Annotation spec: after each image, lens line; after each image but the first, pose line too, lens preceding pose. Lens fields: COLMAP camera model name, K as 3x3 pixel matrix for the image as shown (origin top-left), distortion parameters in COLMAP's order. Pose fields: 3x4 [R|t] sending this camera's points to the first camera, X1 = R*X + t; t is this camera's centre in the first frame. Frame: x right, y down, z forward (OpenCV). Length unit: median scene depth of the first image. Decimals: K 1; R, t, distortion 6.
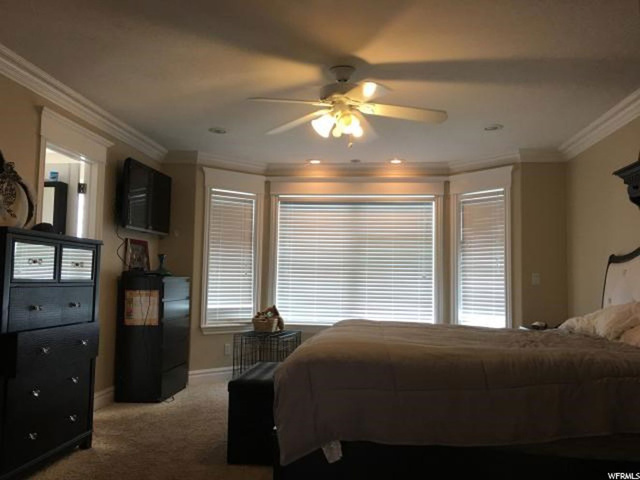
lens RADIAL K [[550.7, 0, 320.0], [0, 550.7, 240.0], [0, 0, 1]] dist [0.083010, -0.117990]
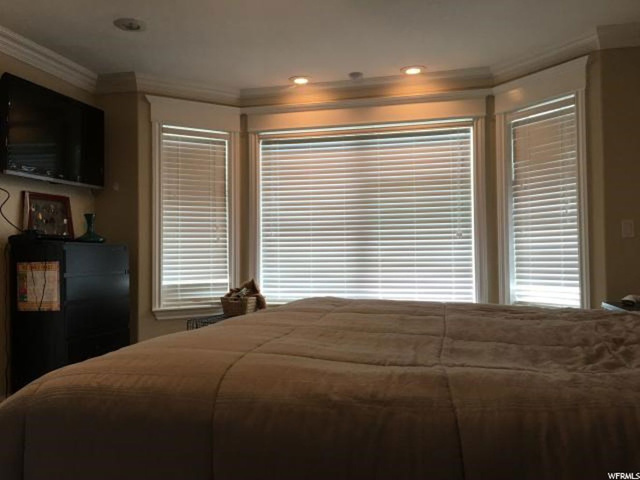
lens RADIAL K [[550.7, 0, 320.0], [0, 550.7, 240.0], [0, 0, 1]] dist [0.083010, -0.117990]
pose [[0.990198, -0.032172, -0.135914, 0.109523], [0.038221, 0.998381, 0.042134, 0.037534], [0.134339, -0.046916, 0.989824, 0.278158]]
